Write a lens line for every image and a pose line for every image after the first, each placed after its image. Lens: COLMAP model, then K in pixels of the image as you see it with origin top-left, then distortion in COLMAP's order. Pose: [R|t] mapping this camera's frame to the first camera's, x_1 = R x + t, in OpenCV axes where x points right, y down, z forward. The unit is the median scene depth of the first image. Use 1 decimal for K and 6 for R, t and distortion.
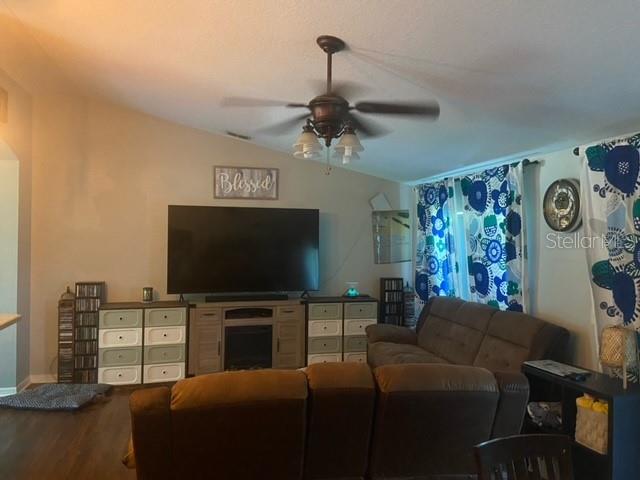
lens RADIAL K [[485.1, 0, 319.7], [0, 485.1, 230.8], [0, 0, 1]] dist [0.106880, -0.114547]
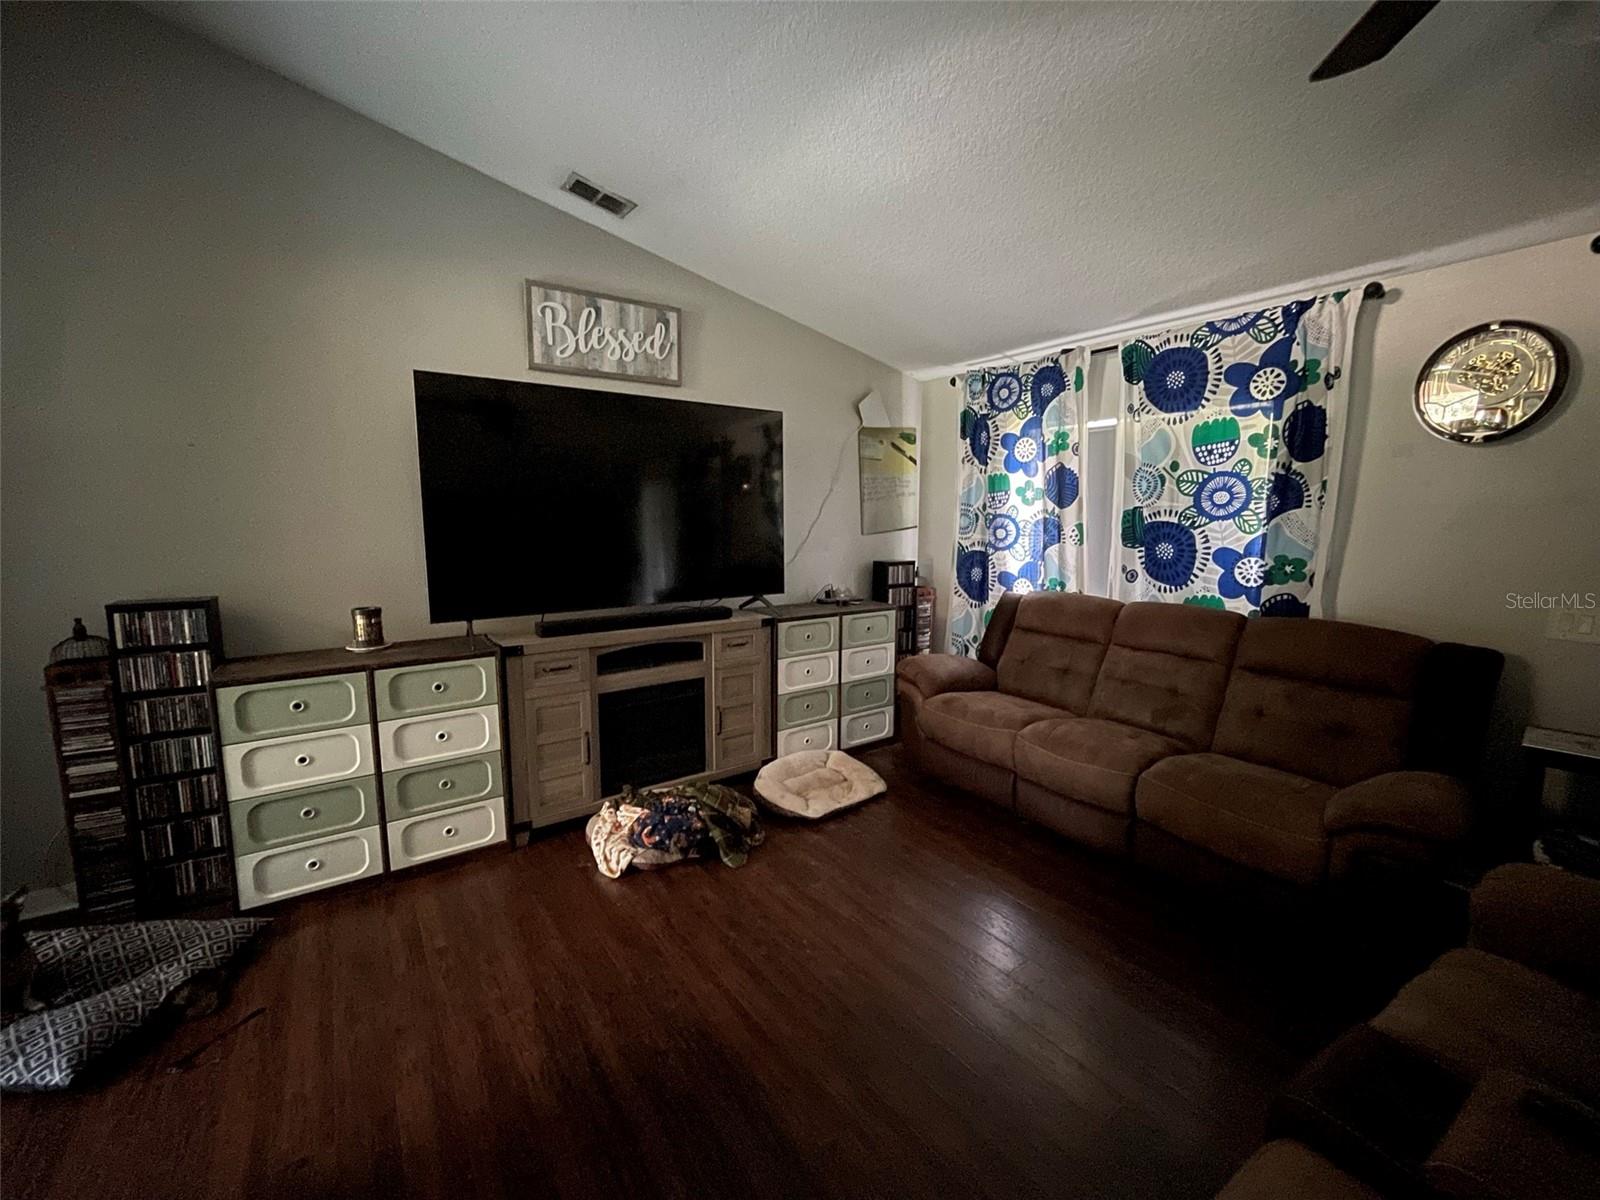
lens RADIAL K [[663.7, 0, 796.1], [0, 663.7, 592.7], [0, 0, 1]] dist [0.001438, 0.000716]
pose [[0.934118, -0.049815, 0.353471, -0.232658], [-0.000224, 0.990133, 0.140131, 0.037972], [-0.356964, -0.130978, 0.924890, 0.453469]]
